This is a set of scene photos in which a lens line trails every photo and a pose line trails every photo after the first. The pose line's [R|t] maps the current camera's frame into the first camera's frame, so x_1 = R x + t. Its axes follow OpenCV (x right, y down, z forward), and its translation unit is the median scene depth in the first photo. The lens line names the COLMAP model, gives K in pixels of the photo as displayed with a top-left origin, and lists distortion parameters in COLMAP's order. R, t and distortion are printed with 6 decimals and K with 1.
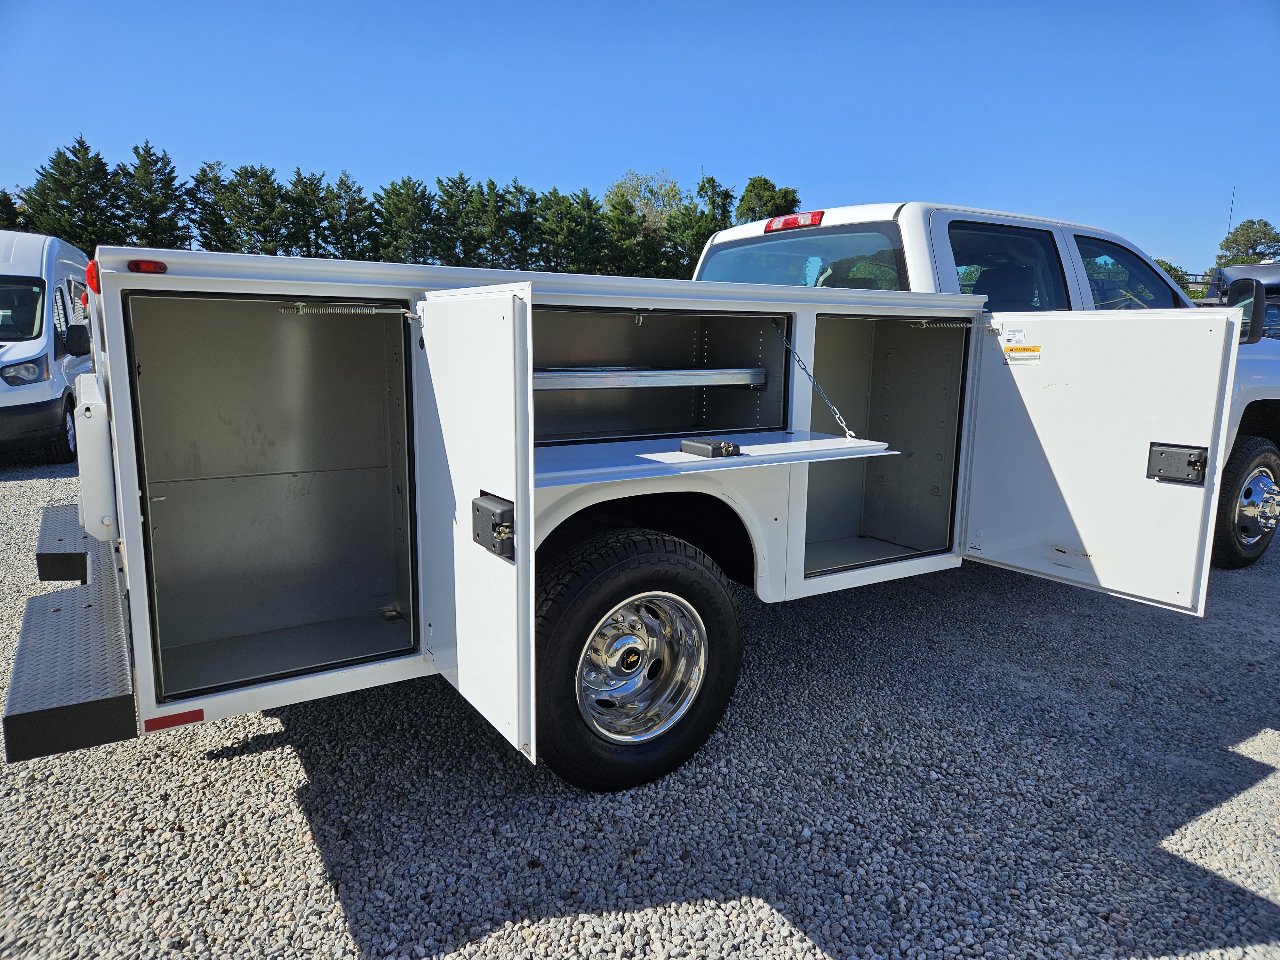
lens RADIAL K [[843.6, 0, 646.3], [0, 843.6, 486.9], [0, 0, 1]] dist [0.065829, -0.053575]
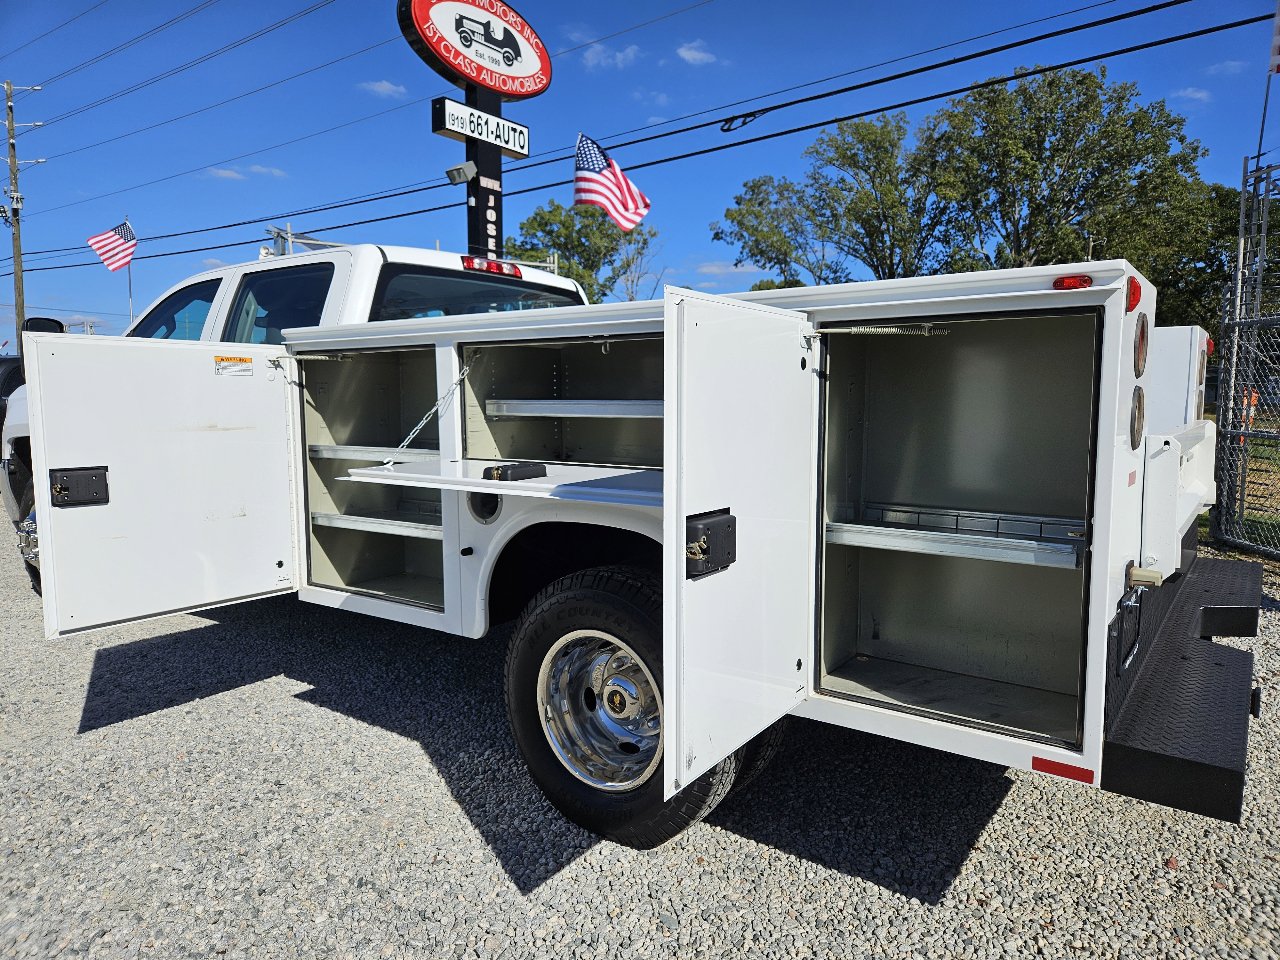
lens RADIAL K [[848.3, 0, 640.0], [0, 848.3, 480.0], [0, 0, 1]] dist [0.058955, -0.047785]
pose [[-0.363207, -0.098500, 0.926487, -0.971561], [0.161107, 0.972777, 0.166580, -0.232379], [-0.917674, 0.209767, -0.337450, 1.399775]]
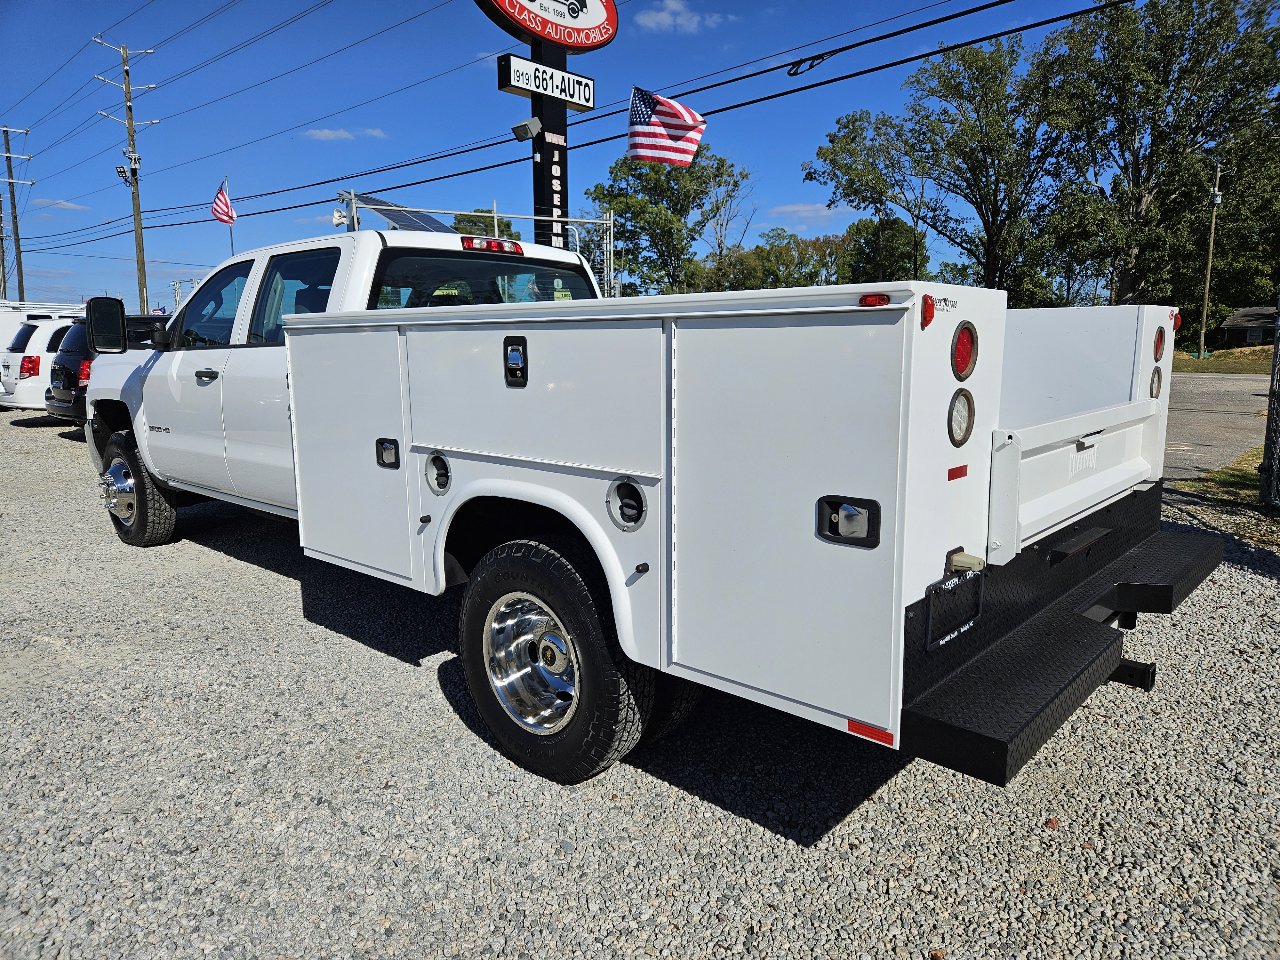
lens RADIAL K [[843.1, 0, 639.5], [0, 843.1, 473.8], [0, 0, 1]] dist [0.068665, -0.057576]
pose [[-0.261387, -0.154289, 0.952823, -1.074276], [0.172511, 0.963781, 0.203388, -0.247916], [-0.949693, 0.217536, -0.225304, 1.279803]]
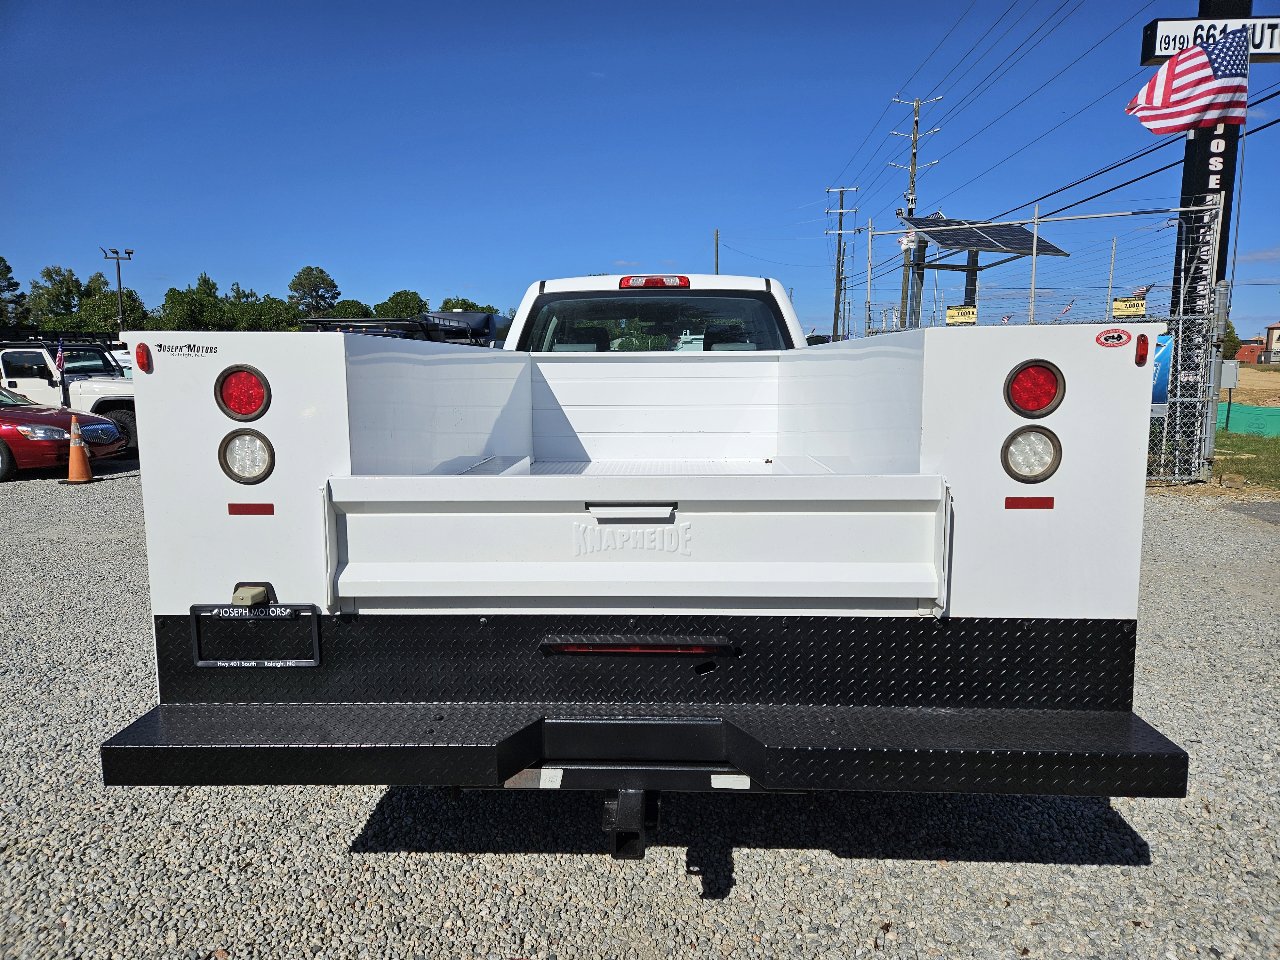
lens RADIAL K [[848.3, 0, 640.0], [0, 848.3, 480.0], [0, 0, 1]] dist [0.058955, -0.047785]
pose [[0.574182, -0.120270, 0.809845, -0.920595], [0.155838, 0.987122, 0.036108, -0.100525], [-0.803759, 0.105473, 0.585531, 0.412549]]
